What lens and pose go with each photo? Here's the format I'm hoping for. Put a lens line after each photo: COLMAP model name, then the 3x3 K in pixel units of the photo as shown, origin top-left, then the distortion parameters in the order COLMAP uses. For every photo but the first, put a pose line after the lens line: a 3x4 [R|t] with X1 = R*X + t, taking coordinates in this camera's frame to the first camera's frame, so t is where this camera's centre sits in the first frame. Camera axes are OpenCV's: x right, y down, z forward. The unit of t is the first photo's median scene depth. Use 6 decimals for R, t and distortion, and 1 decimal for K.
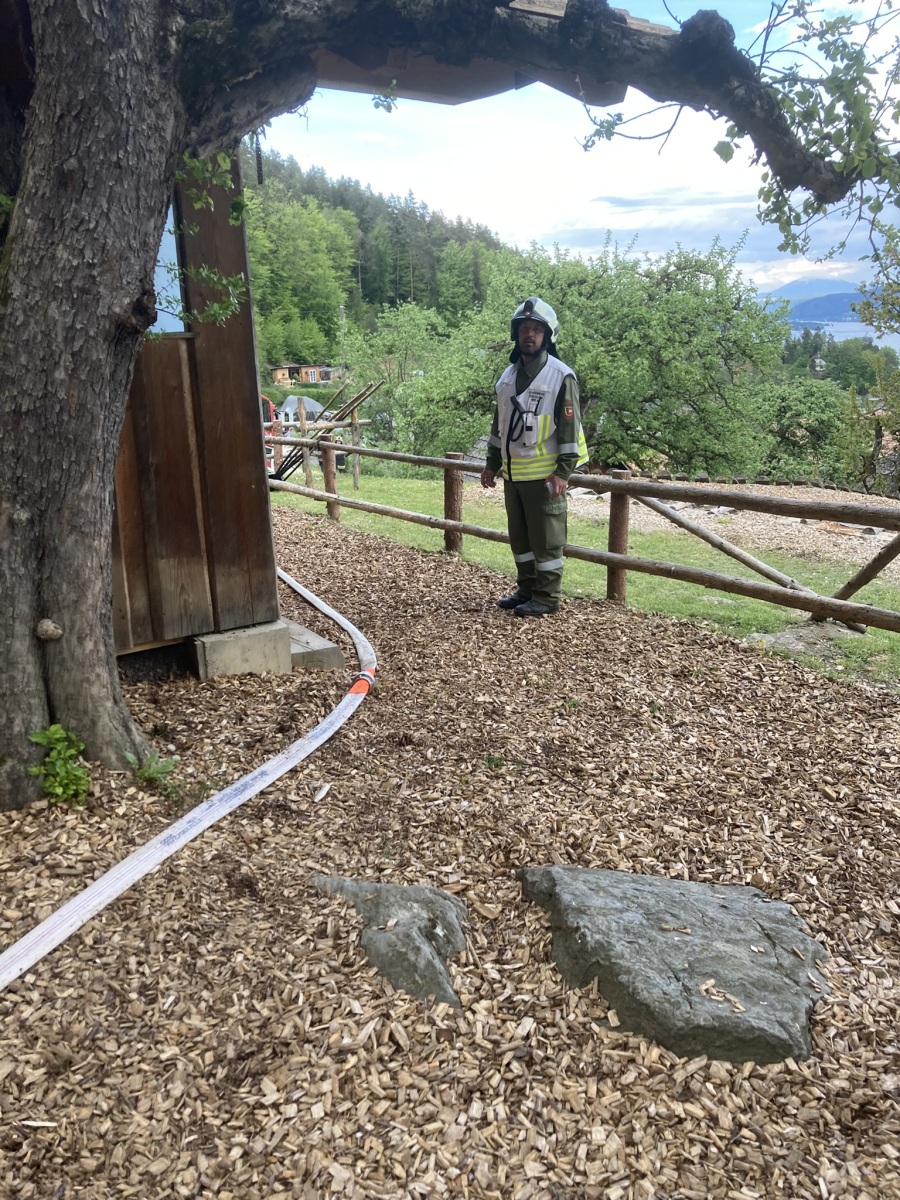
lens RADIAL K [[979.8, 0, 454.0], [0, 979.8, 598.7], [0, 0, 1]] dist [-0.014362, -0.005419]
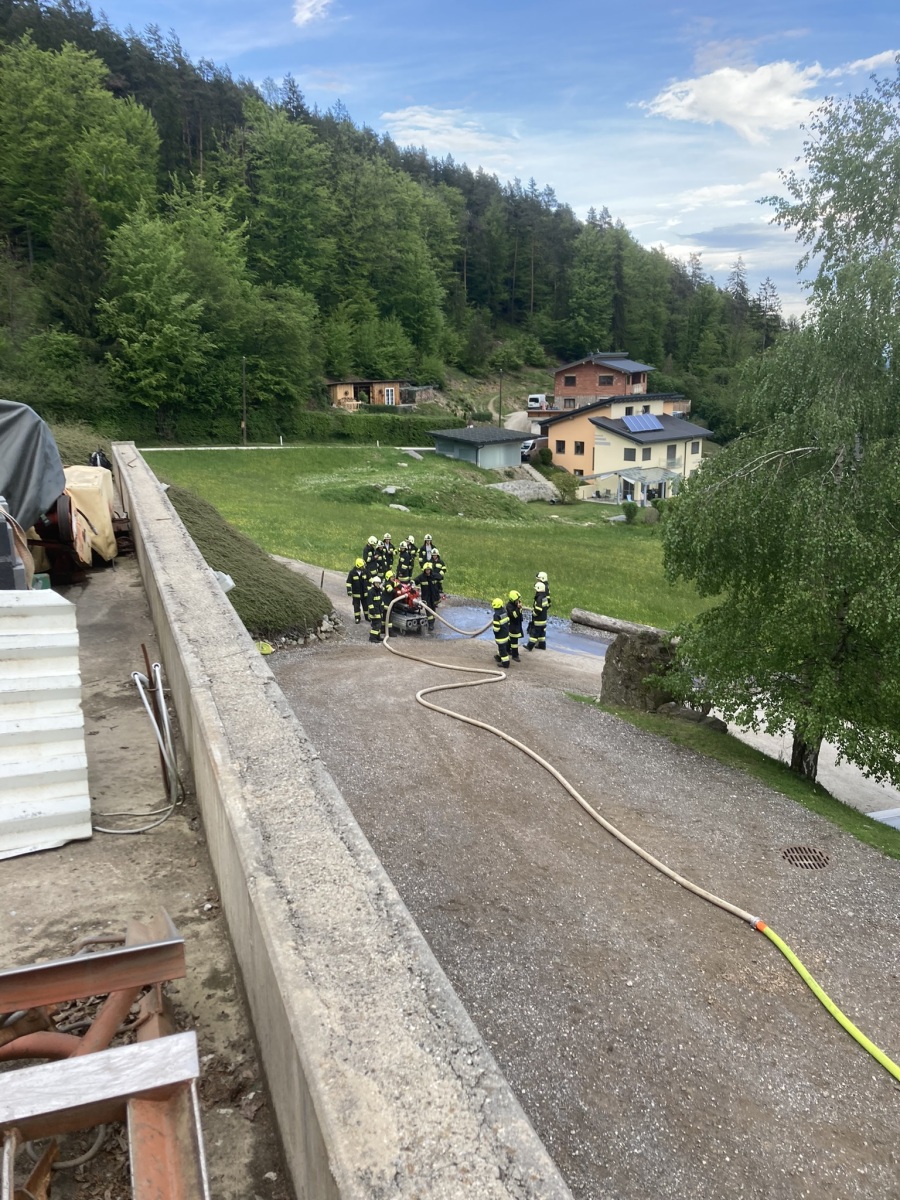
lens RADIAL K [[979.8, 0, 448.8], [0, 979.8, 599.8], [0, 0, 1]] dist [-0.014362, -0.005419]
pose [[0.993846, 0.042472, -0.102303, -0.021953], [-0.045738, 0.998509, -0.029796, -0.055747], [0.100885, 0.034292, 0.994307, 0.274484]]
